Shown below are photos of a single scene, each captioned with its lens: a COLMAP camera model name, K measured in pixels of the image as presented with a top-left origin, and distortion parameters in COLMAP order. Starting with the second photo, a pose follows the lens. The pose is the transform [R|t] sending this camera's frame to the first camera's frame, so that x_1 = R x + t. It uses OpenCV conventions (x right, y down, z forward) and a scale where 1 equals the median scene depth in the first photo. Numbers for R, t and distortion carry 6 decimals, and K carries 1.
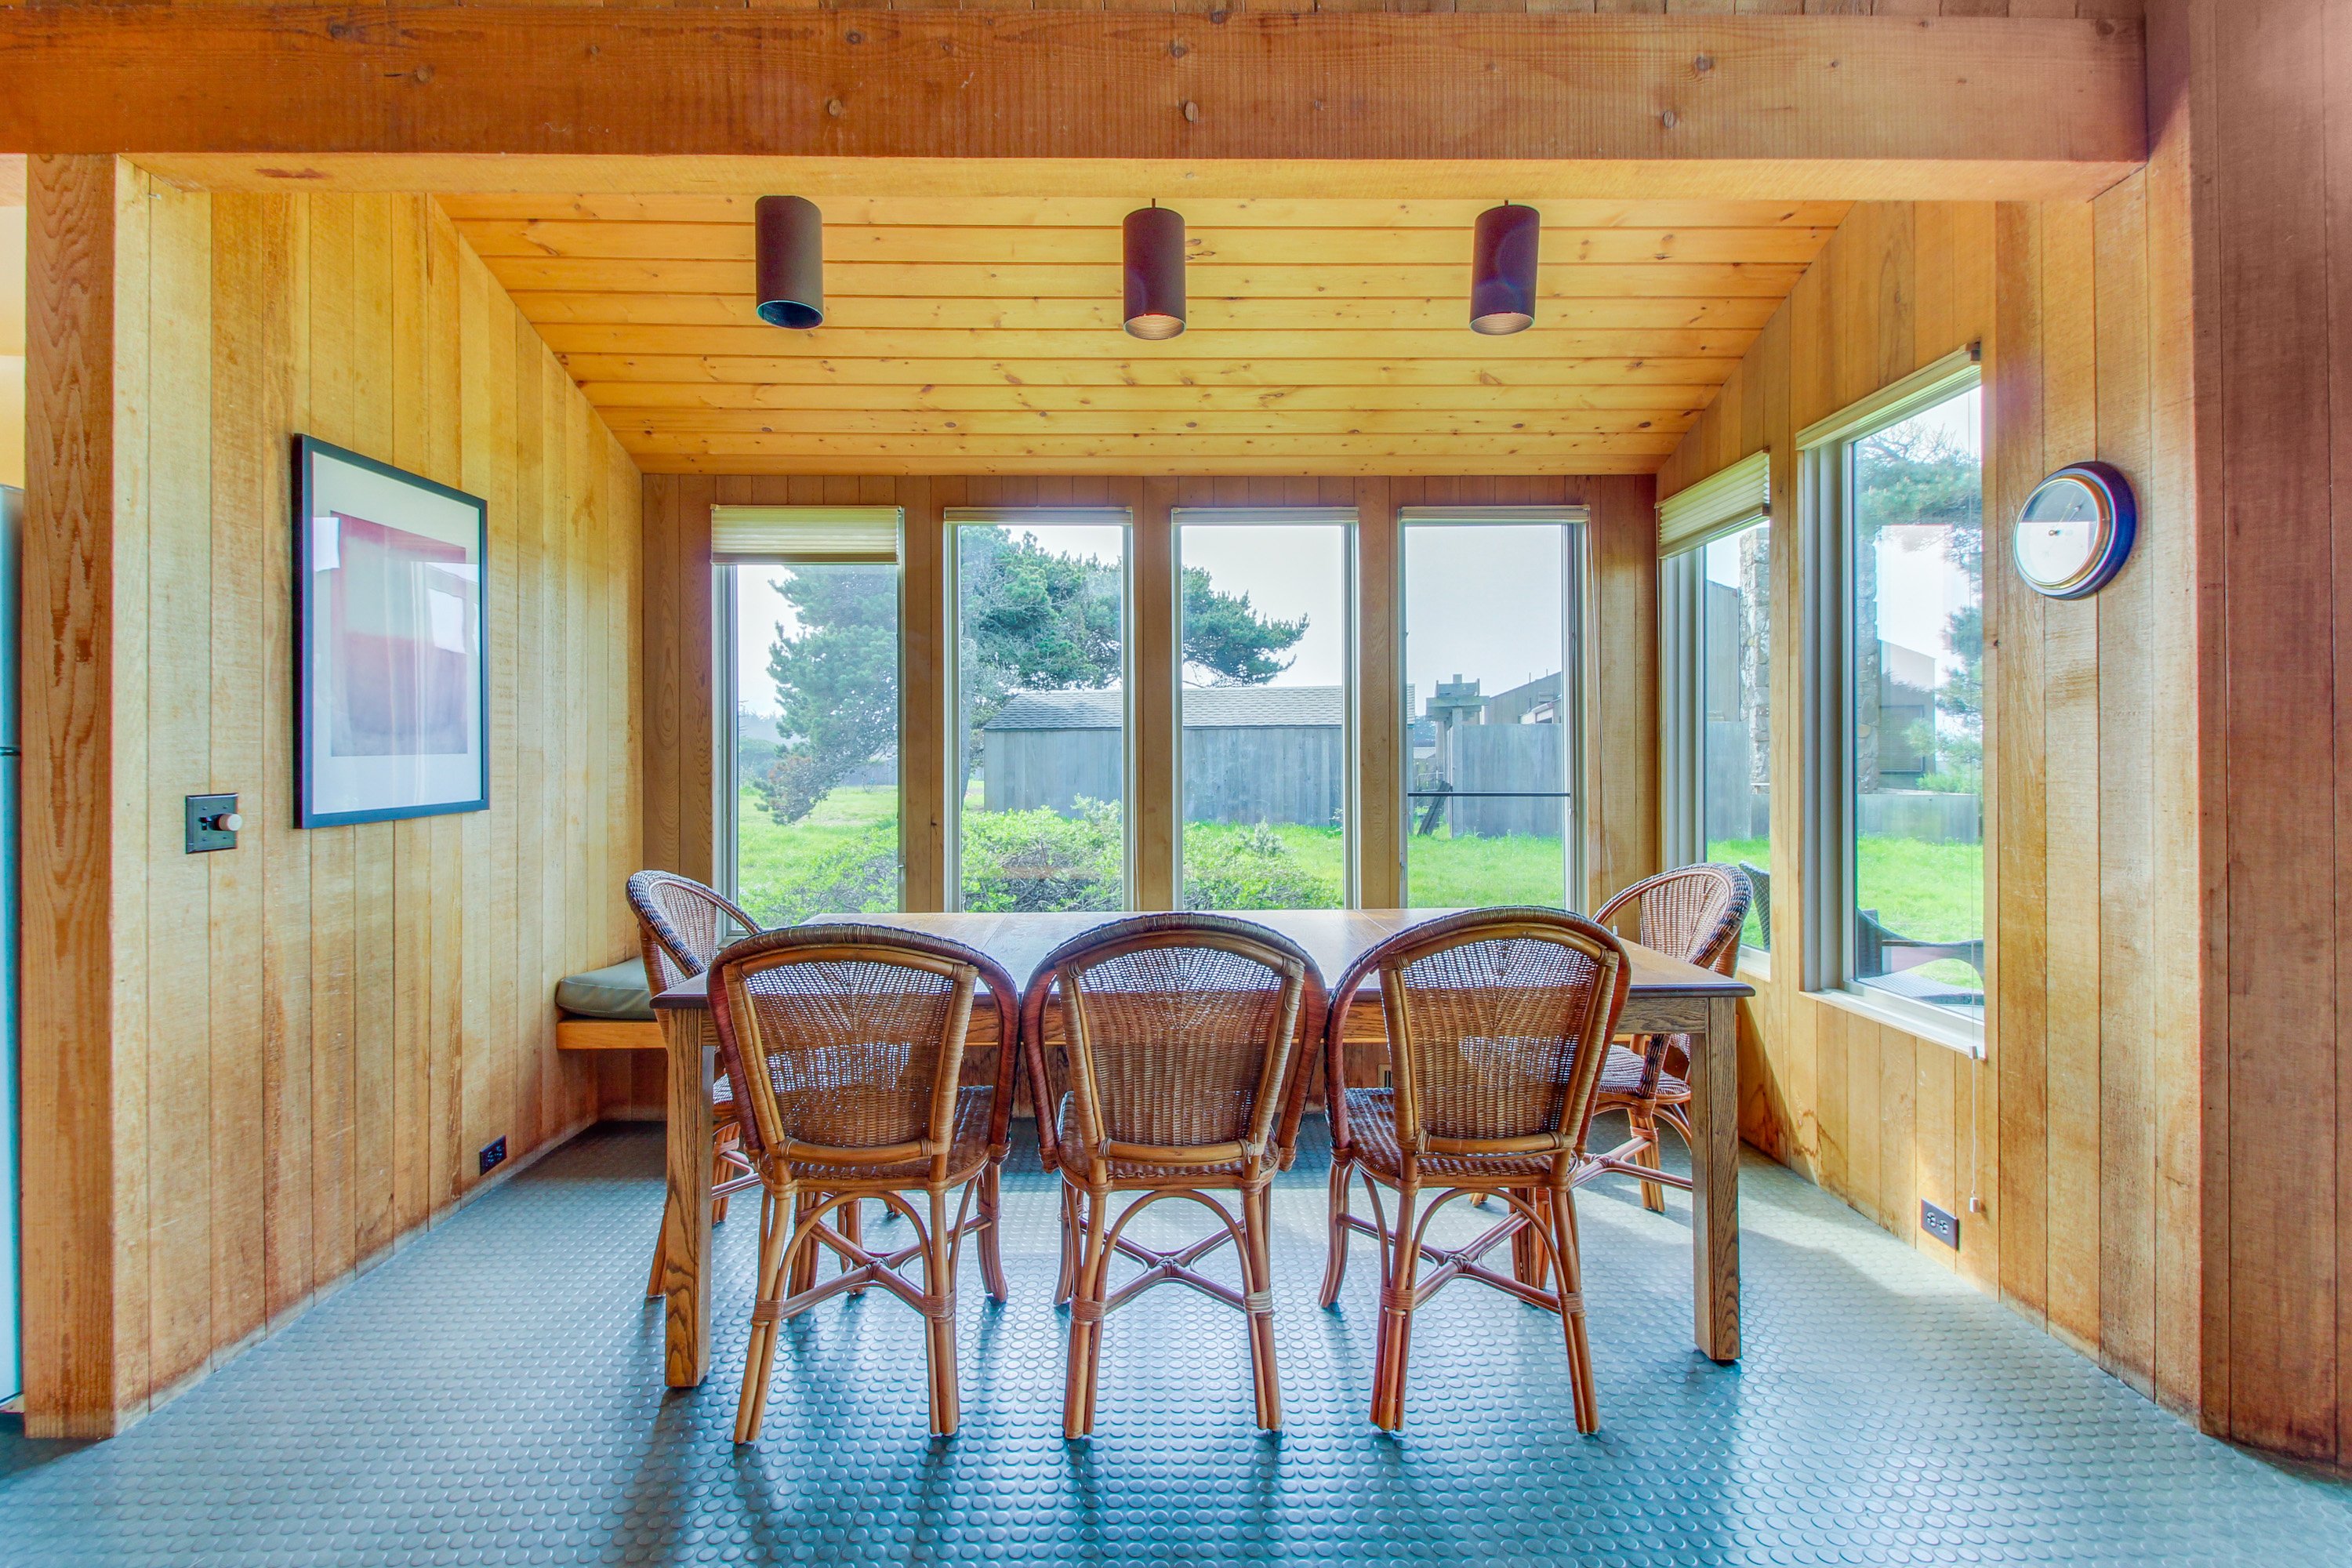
lens RADIAL K [[1081.2, 0, 1151.3], [0, 1081.2, 754.0], [0, 0, 1]] dist [0.017772, -0.012314]
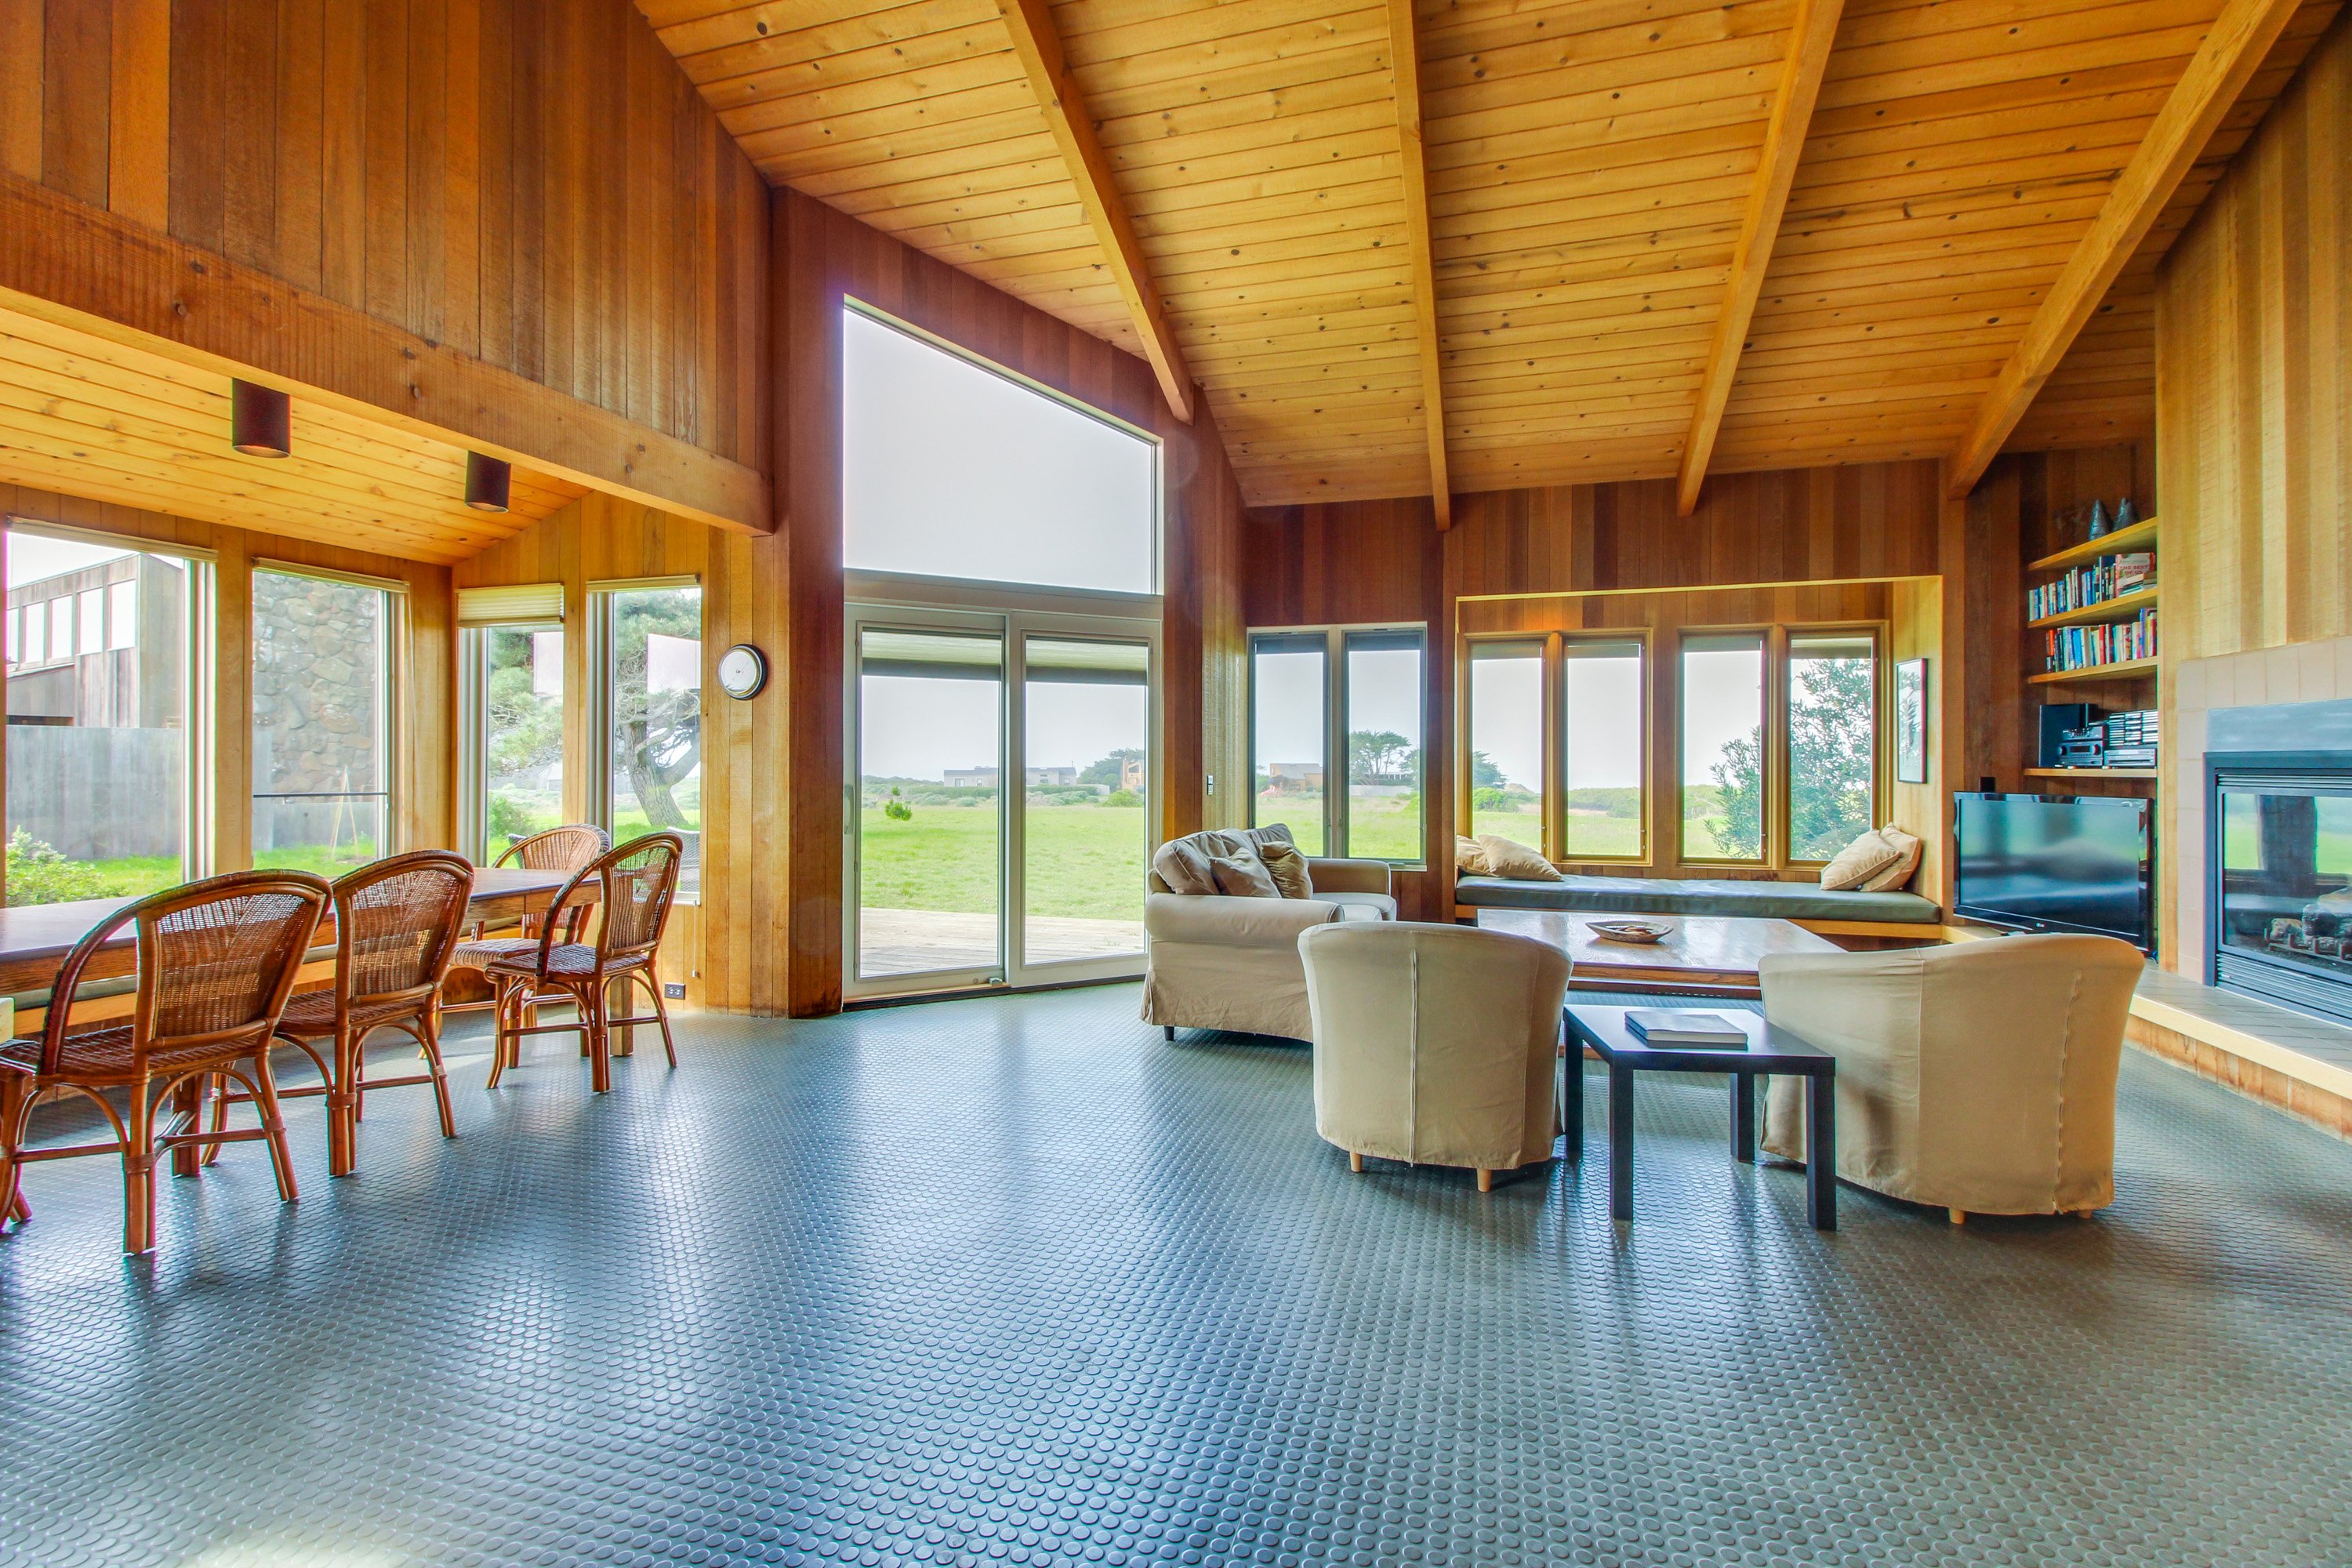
lens RADIAL K [[1081.2, 0, 1175.5], [0, 1081.2, 763.0], [0, 0, 1]] dist [0.017772, -0.012314]
pose [[0.293903, 0.006178, 0.955815, -0.973185], [-0.004766, 0.999976, -0.004998, 0.002281], [-0.955823, -0.003087, 0.293925, -0.516738]]
